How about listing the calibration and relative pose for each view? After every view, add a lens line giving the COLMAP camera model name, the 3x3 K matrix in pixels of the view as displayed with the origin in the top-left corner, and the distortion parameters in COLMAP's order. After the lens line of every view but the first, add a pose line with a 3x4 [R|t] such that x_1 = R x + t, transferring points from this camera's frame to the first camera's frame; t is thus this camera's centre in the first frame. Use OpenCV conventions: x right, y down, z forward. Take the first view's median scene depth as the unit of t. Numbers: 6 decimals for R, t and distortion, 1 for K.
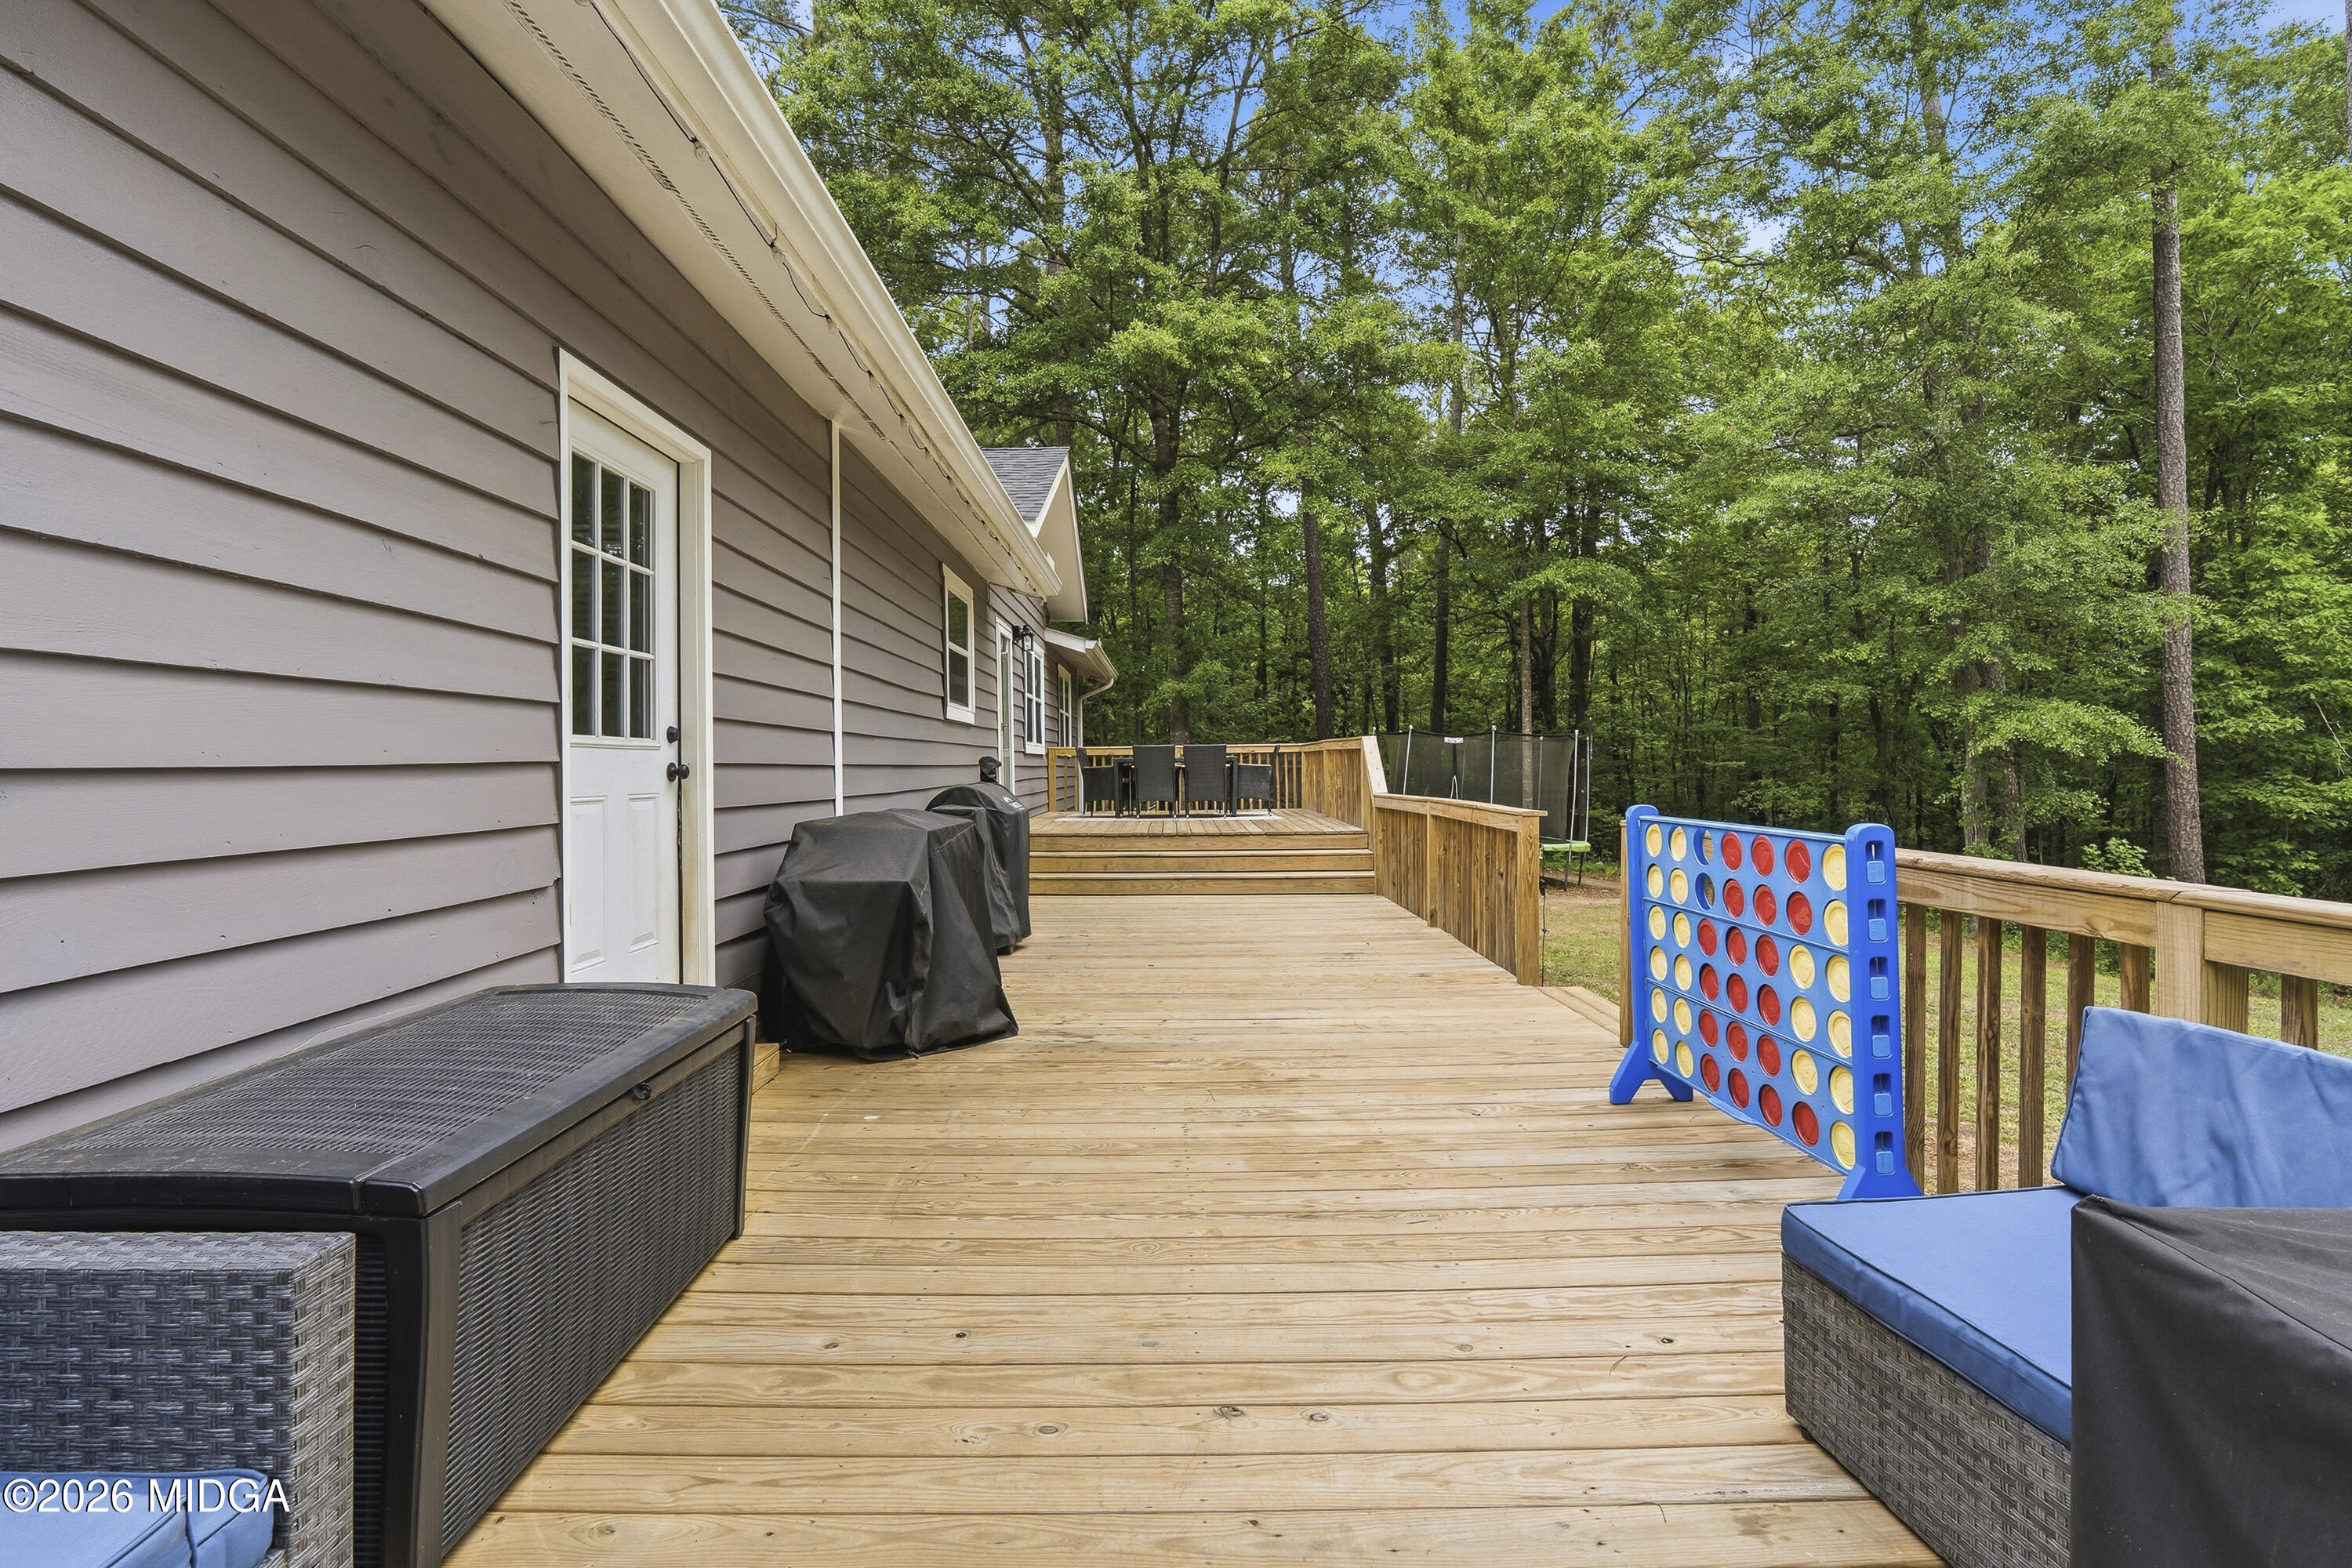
lens RADIAL K [[1079.4, 0, 1169.9], [0, 1079.4, 769.5], [0, 0, 1]] dist [-0.013703, 0.002047]
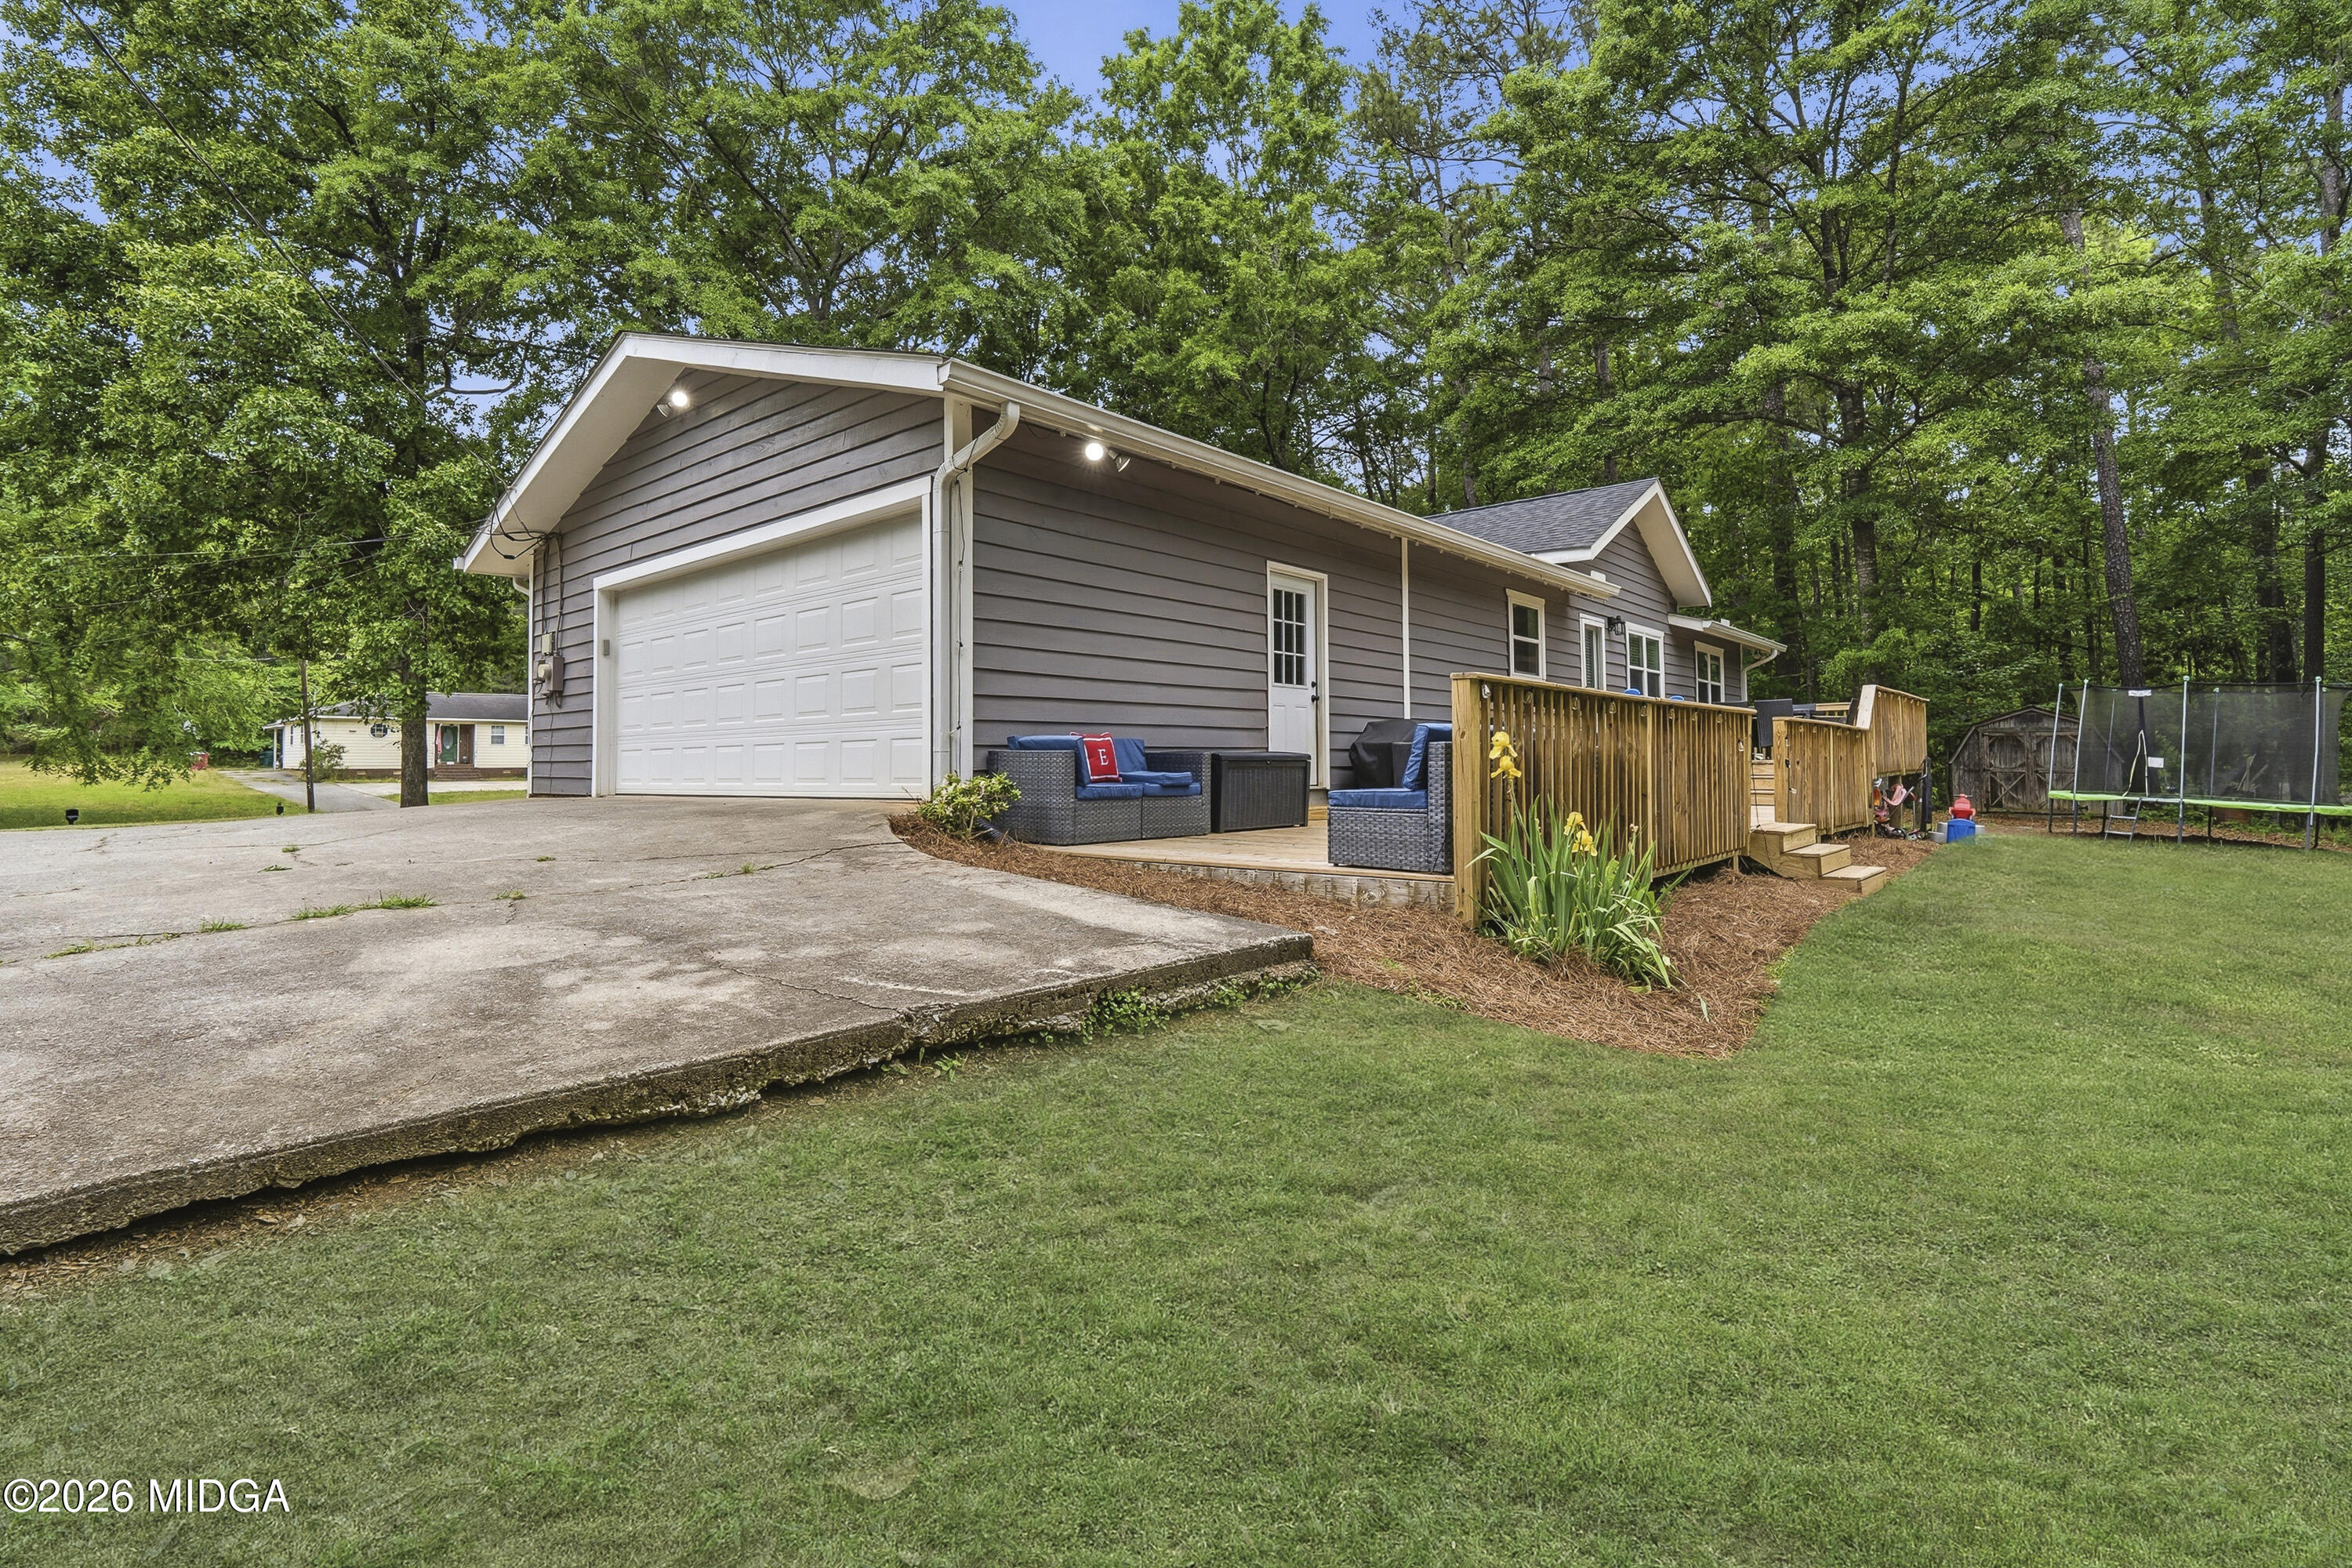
lens RADIAL K [[1079.4, 0, 1158.6], [0, 1079.4, 717.5], [0, 0, 1]] dist [-0.013703, 0.002047]
pose [[0.753975, -0.020819, -0.656573, 0.383417], [-0.004936, 0.999290, -0.037354, 0.058074], [0.656885, 0.031405, 0.753337, -0.481639]]
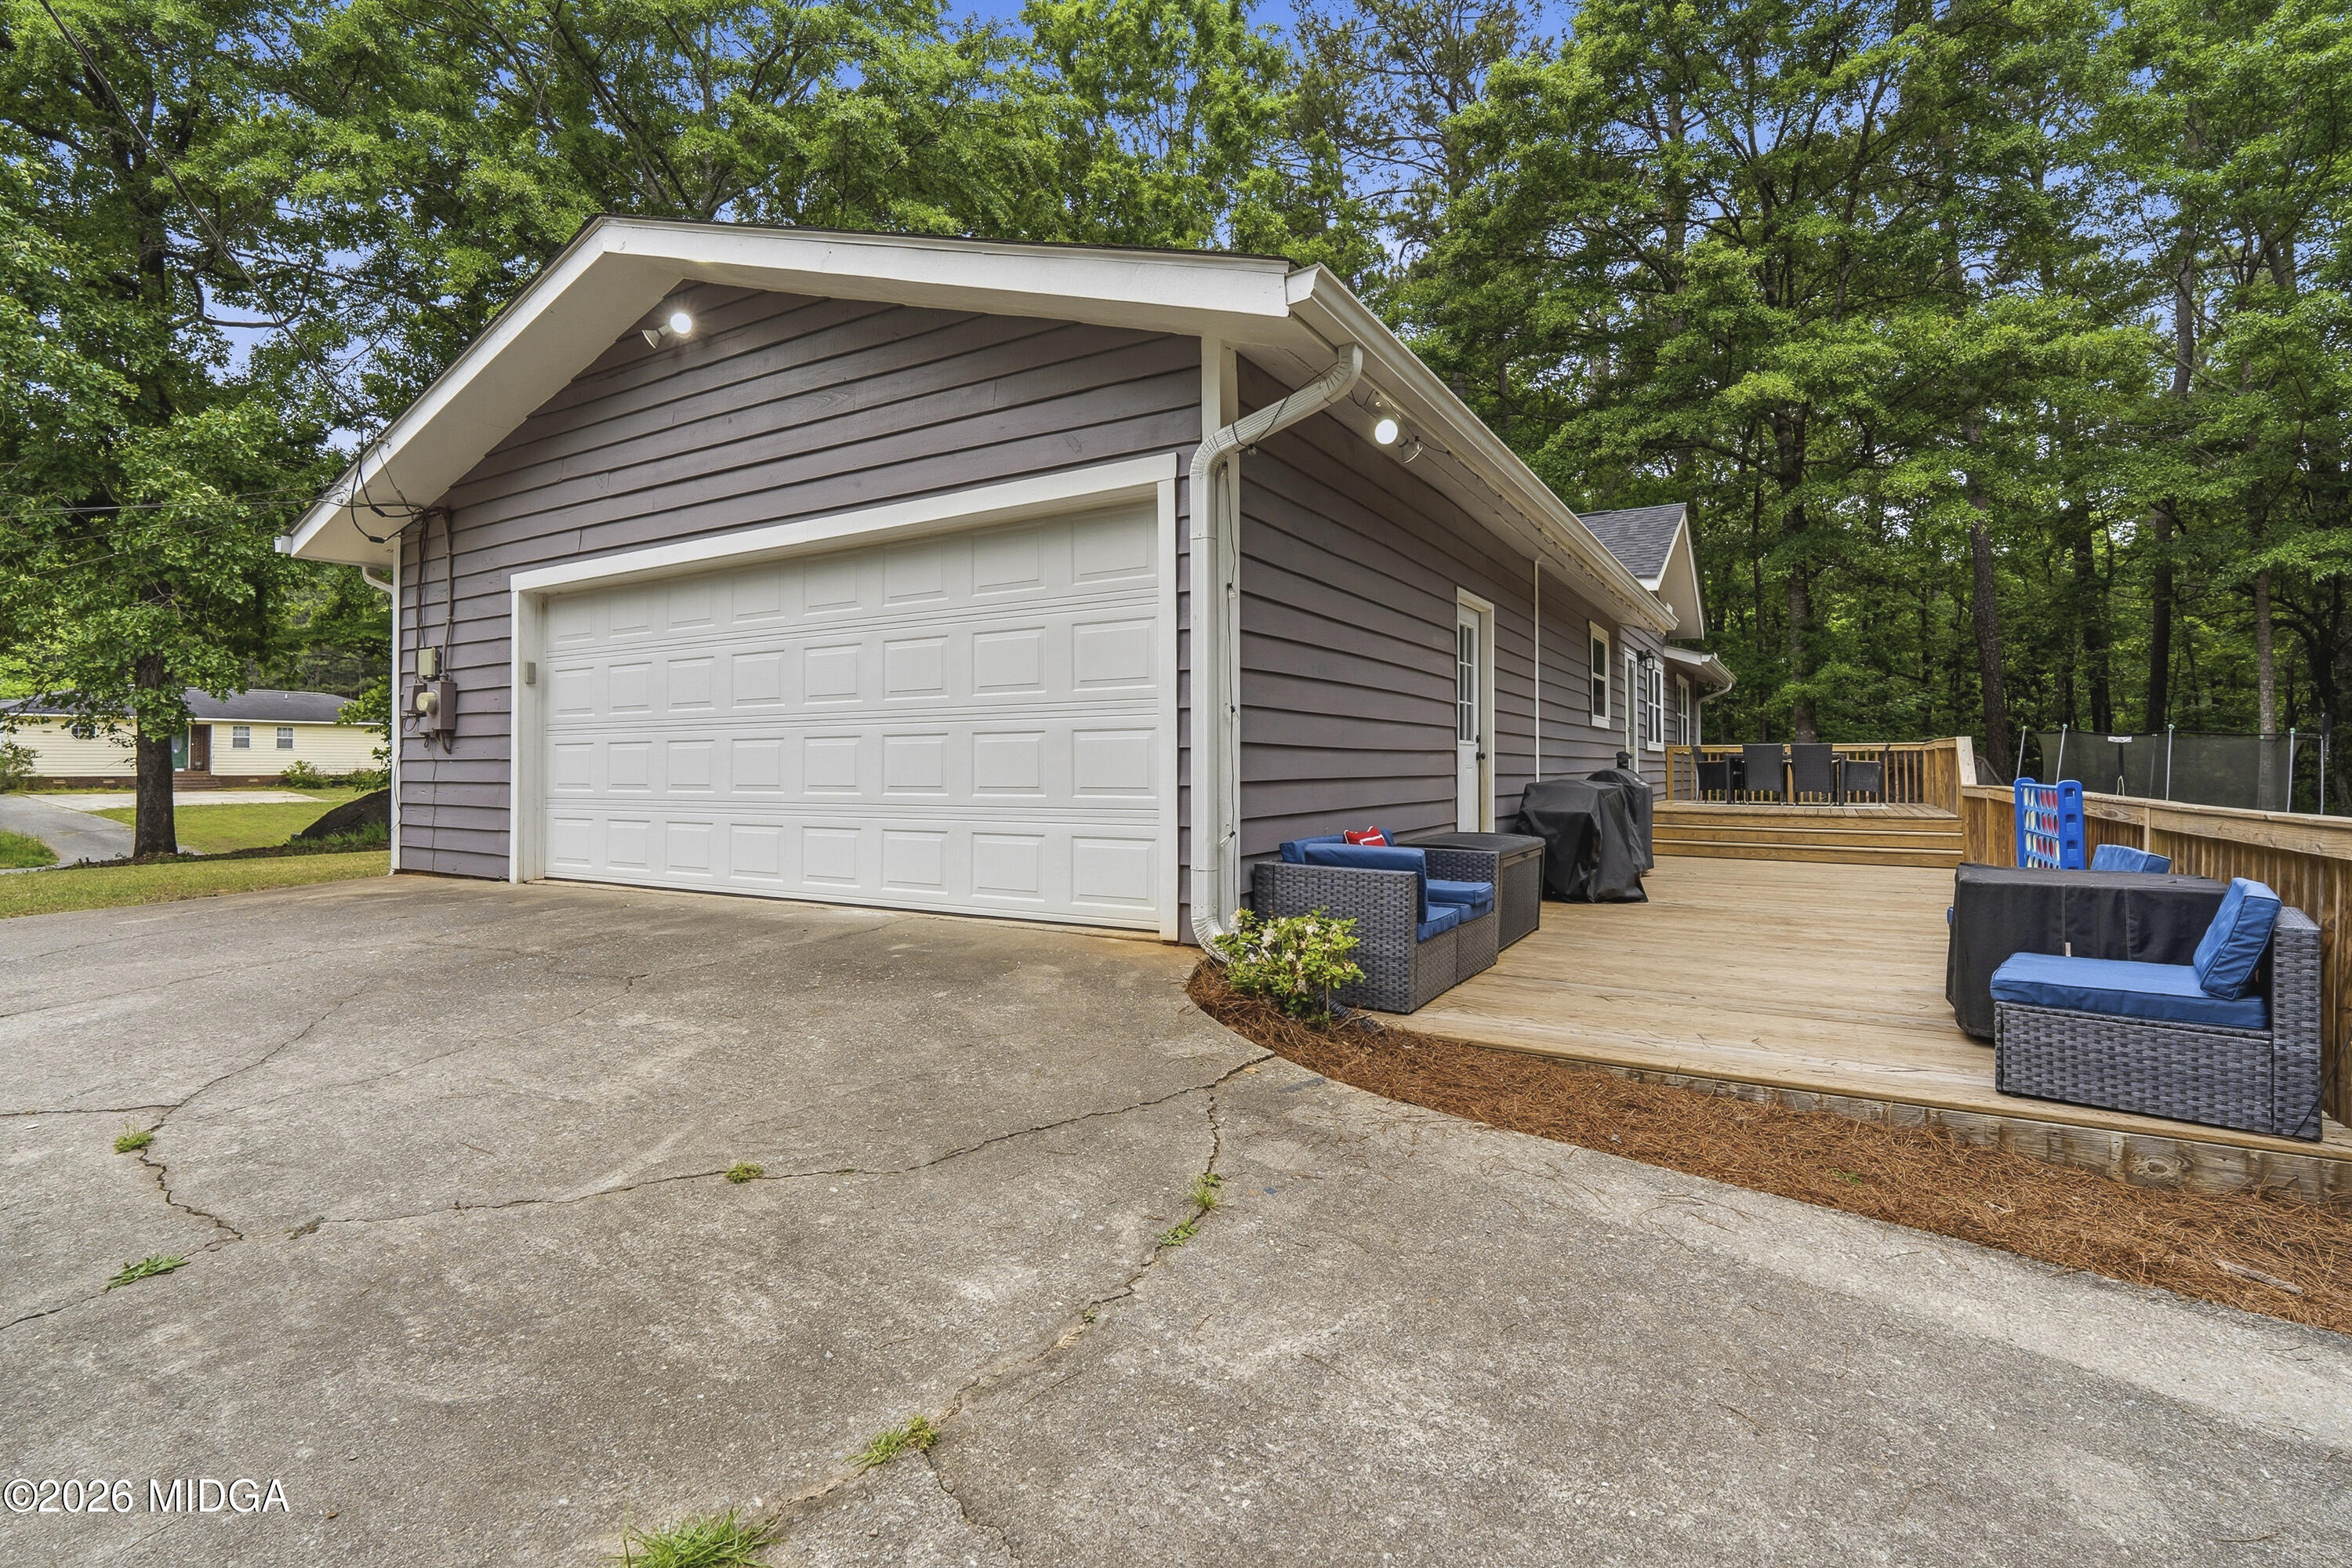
lens RADIAL K [[1079.4, 0, 1168.0], [0, 1079.4, 749.1], [0, 0, 1]] dist [-0.013703, 0.002047]
pose [[0.854536, 0.003829, -0.519378, 0.050831], [-0.012817, 0.999824, -0.013718, 0.009965], [0.519234, 0.018379, 0.854434, -0.454522]]
